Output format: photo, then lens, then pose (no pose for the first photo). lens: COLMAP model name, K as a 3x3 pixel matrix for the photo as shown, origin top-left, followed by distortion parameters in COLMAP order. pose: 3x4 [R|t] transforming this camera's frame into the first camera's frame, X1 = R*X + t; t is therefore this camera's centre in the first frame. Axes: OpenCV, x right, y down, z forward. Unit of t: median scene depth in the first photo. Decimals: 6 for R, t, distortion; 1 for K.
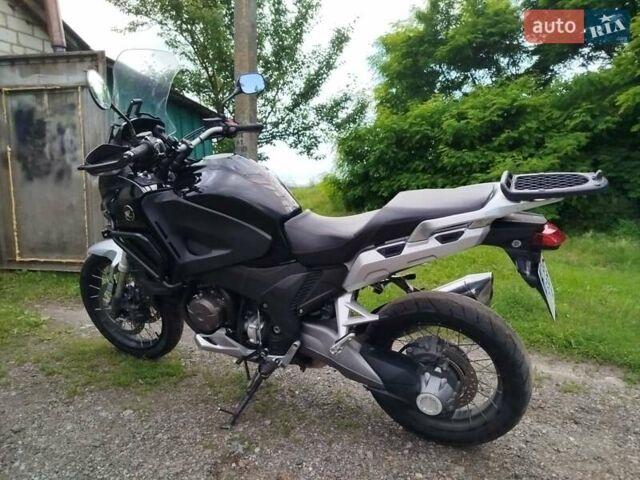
lens RADIAL K [[430.4, 0, 317.6], [0, 430.4, 241.3], [0, 0, 1]] dist [-0.002501, 0.000456]
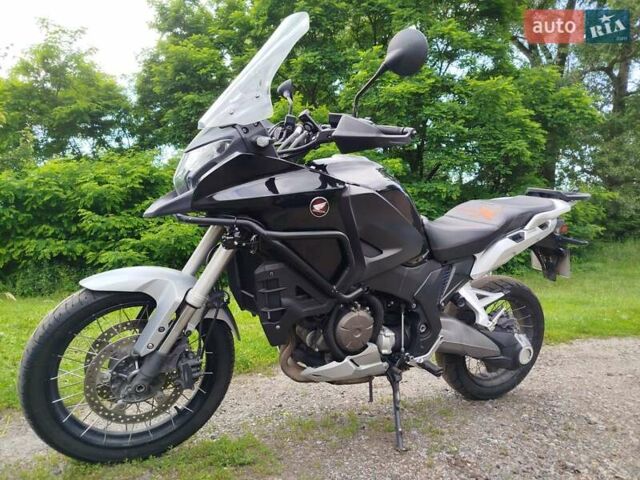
lens RADIAL K [[430.4, 0, 317.5], [0, 430.4, 239.1], [0, 0, 1]] dist [-0.002501, 0.000456]
pose [[0.634461, 0.008101, 0.772912, -0.103341], [0.124536, 0.985810, -0.112561, 0.008129], [-0.762856, 0.167671, 0.624449, 0.052088]]
